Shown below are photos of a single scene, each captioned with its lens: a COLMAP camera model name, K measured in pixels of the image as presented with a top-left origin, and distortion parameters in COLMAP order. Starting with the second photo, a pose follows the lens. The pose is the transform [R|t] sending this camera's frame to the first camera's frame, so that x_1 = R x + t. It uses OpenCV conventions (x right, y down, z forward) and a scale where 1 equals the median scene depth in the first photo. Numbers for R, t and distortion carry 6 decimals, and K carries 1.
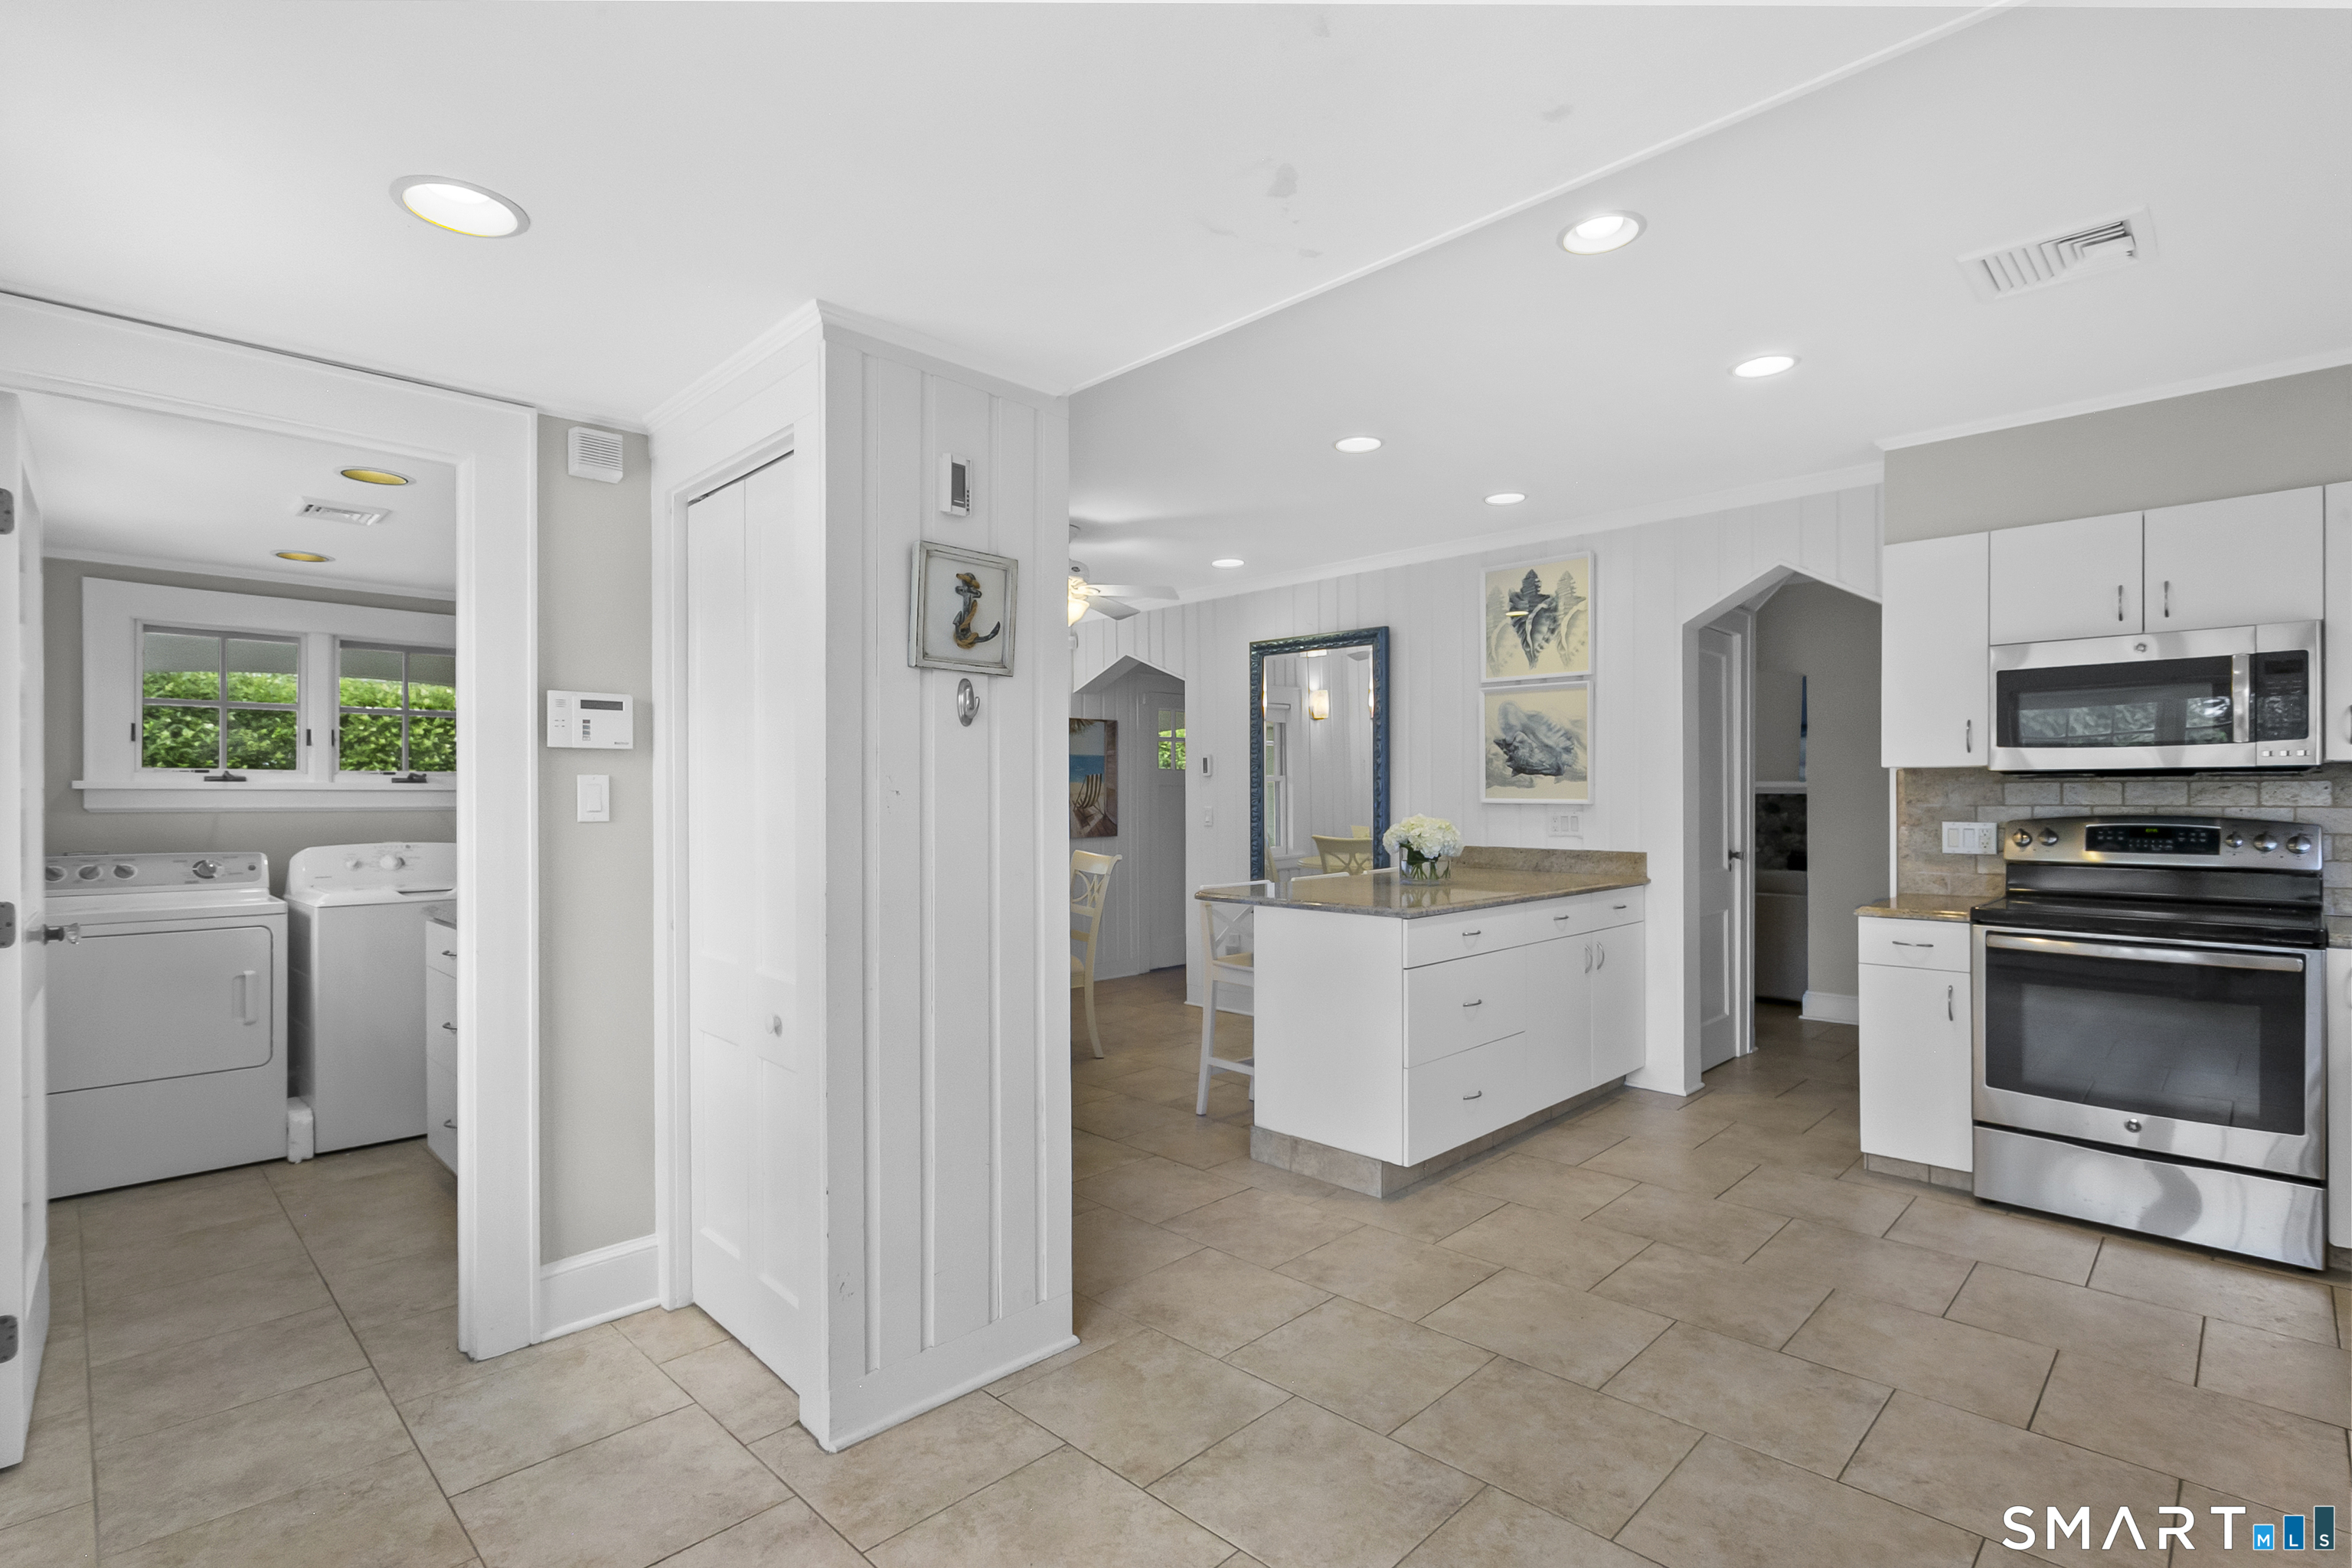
lens RADIAL K [[1111.9, 0, 1176.4], [0, 1111.9, 790.9], [0, 0, 1]] dist [-0.000051, -0.000172]
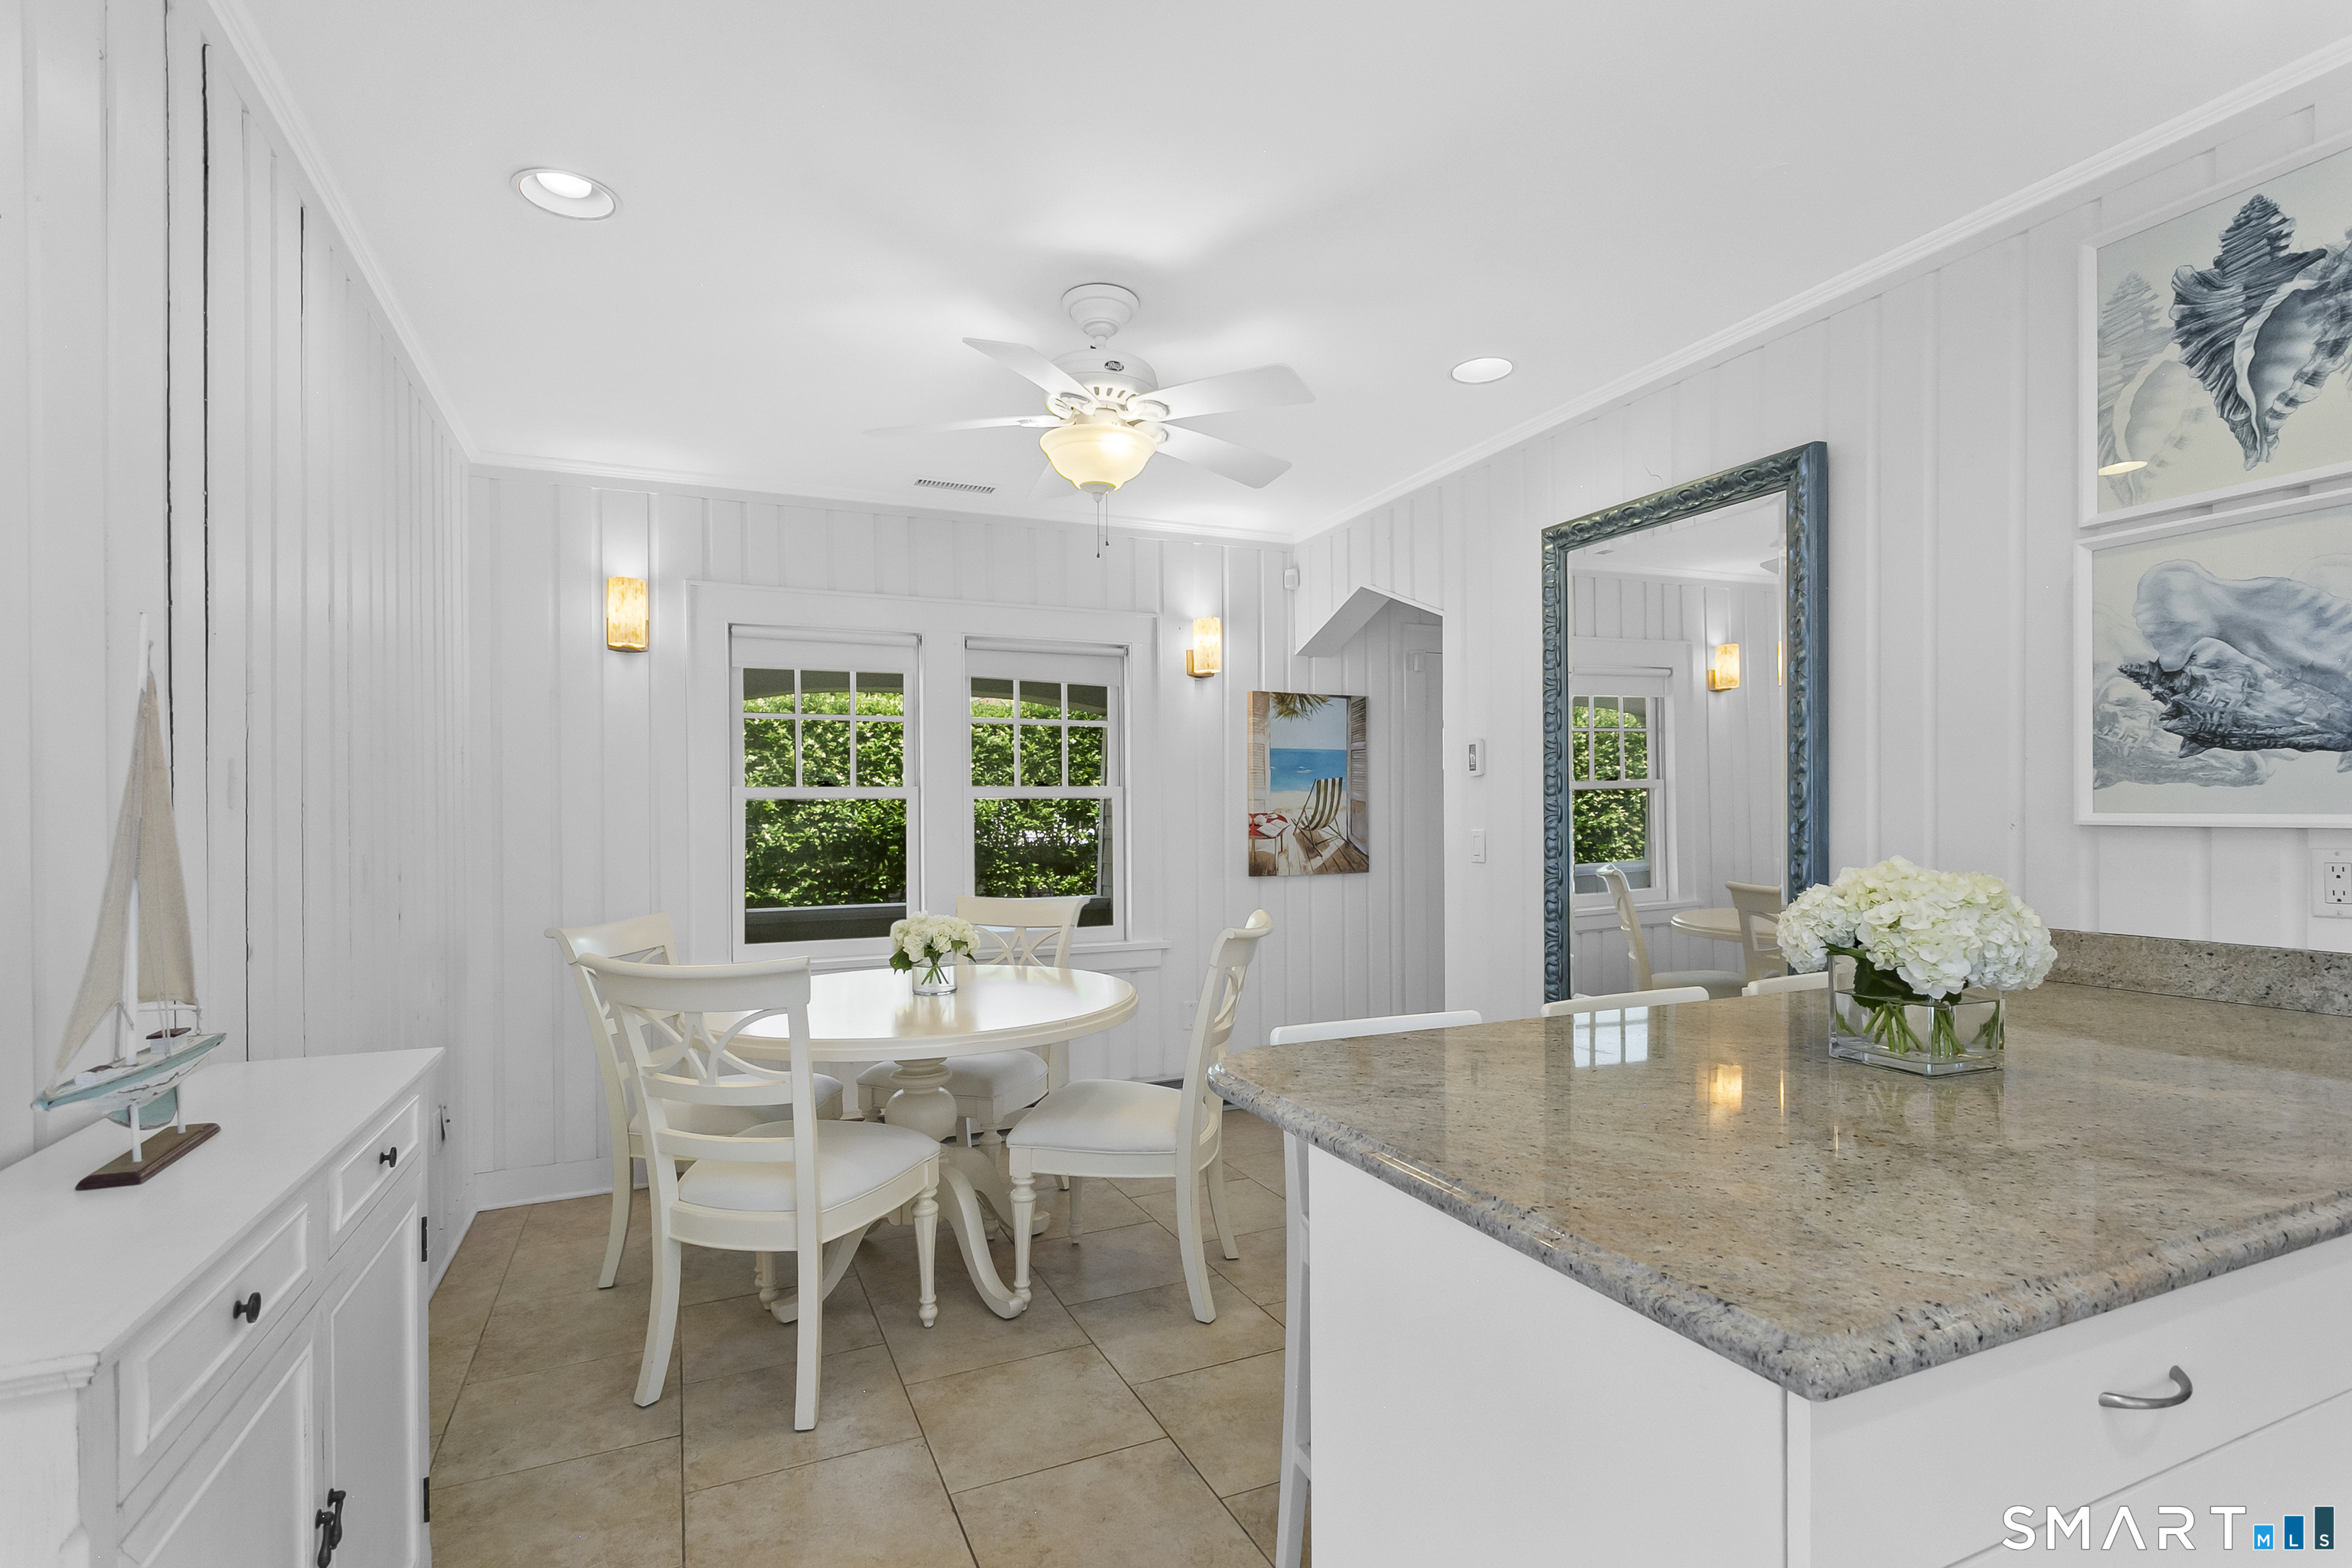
lens RADIAL K [[1116.9, 0, 1177.4], [0, 1116.9, 820.5], [0, 0, 1]] dist [0.000304, 0.001028]
pose [[0.933366, -0.000492, -0.358925, 0.139784], [0.004740, 0.999929, 0.010956, 0.003883], [0.358894, -0.011927, 0.933302, 0.618801]]
